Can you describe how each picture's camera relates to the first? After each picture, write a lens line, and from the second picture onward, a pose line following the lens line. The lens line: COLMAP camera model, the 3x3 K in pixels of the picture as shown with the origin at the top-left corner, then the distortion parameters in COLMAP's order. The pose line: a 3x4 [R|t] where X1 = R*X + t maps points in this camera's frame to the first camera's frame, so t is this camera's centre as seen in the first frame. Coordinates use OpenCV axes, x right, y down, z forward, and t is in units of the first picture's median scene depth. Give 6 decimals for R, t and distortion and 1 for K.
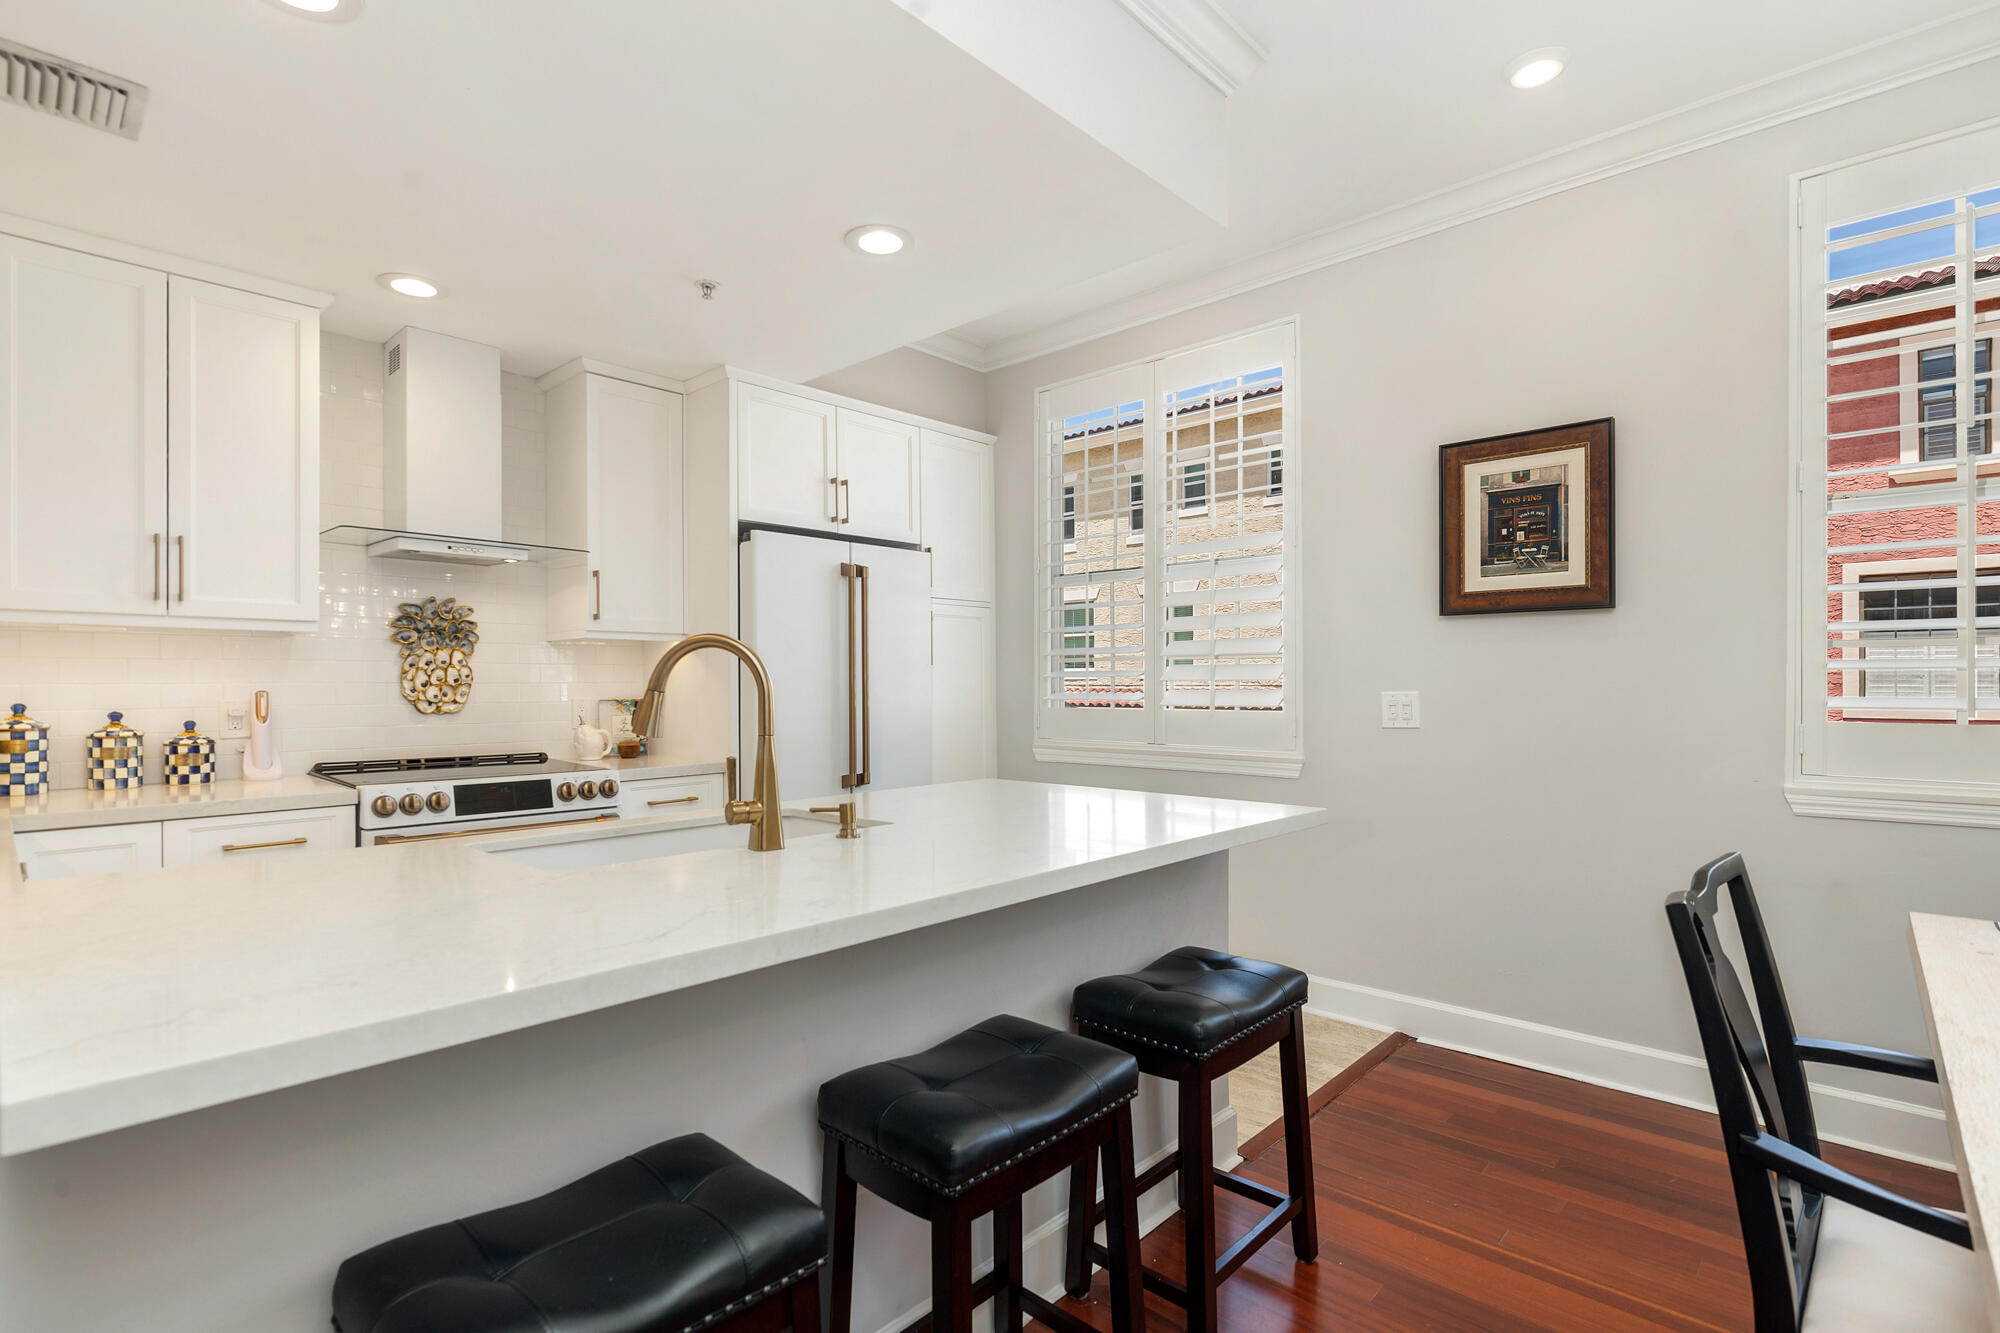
lens RADIAL K [[943.7, 0, 998.5], [0, 943.7, 678.6], [0, 0, 1]] dist [0.021015, 0.000231]
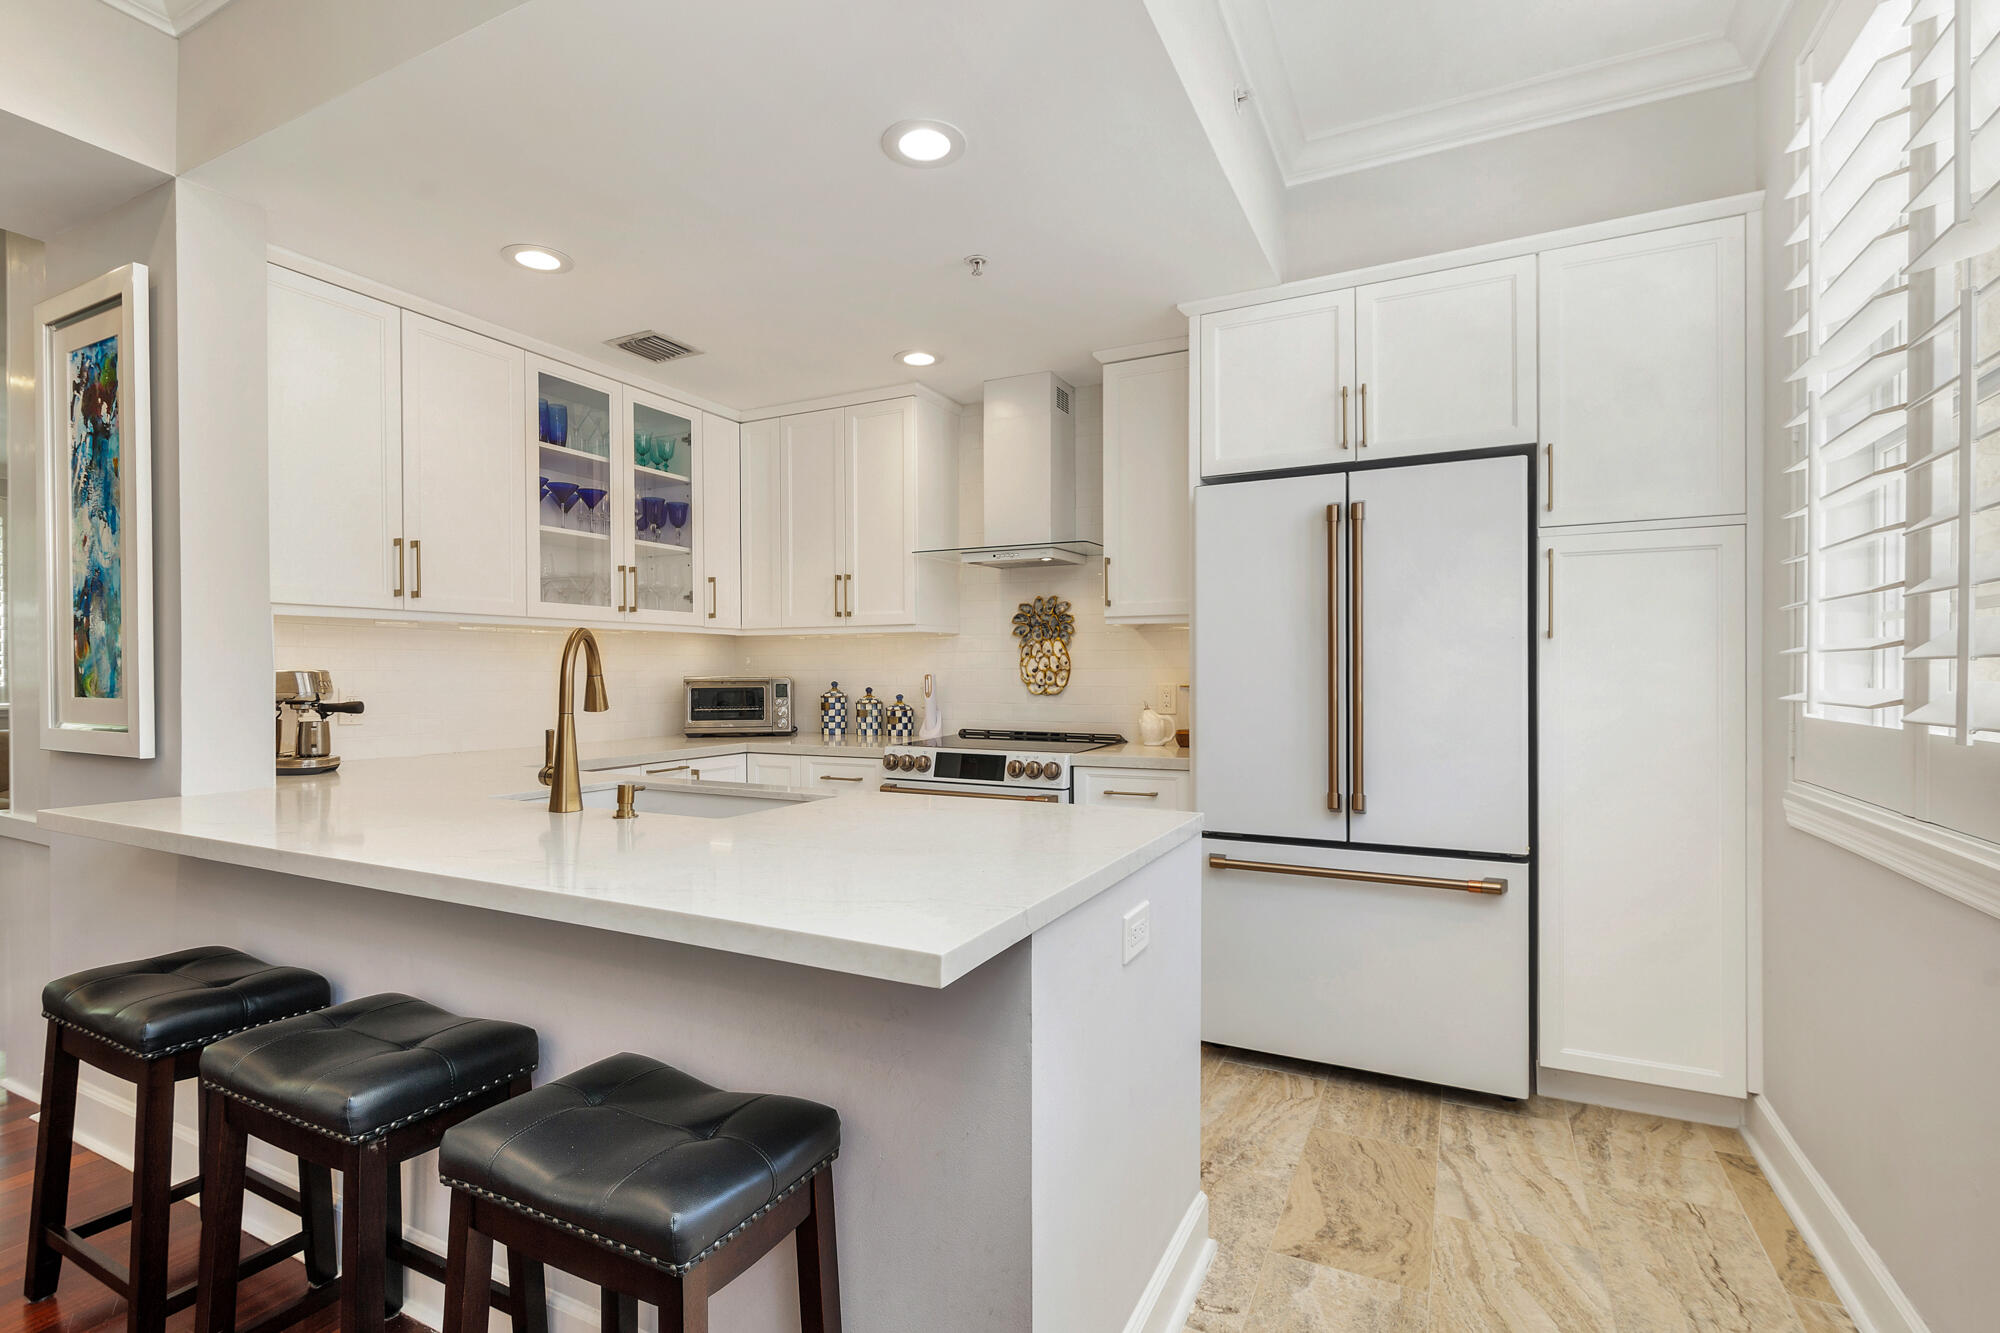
lens RADIAL K [[943.7, 0, 998.5], [0, 943.7, 678.6], [0, 0, 1]] dist [0.021015, 0.000231]
pose [[0.285961, 0.008602, -0.958203, 0.529274], [0.006897, 0.999915, 0.011034, 0.003467], [0.958216, -0.009764, 0.285878, 0.617827]]
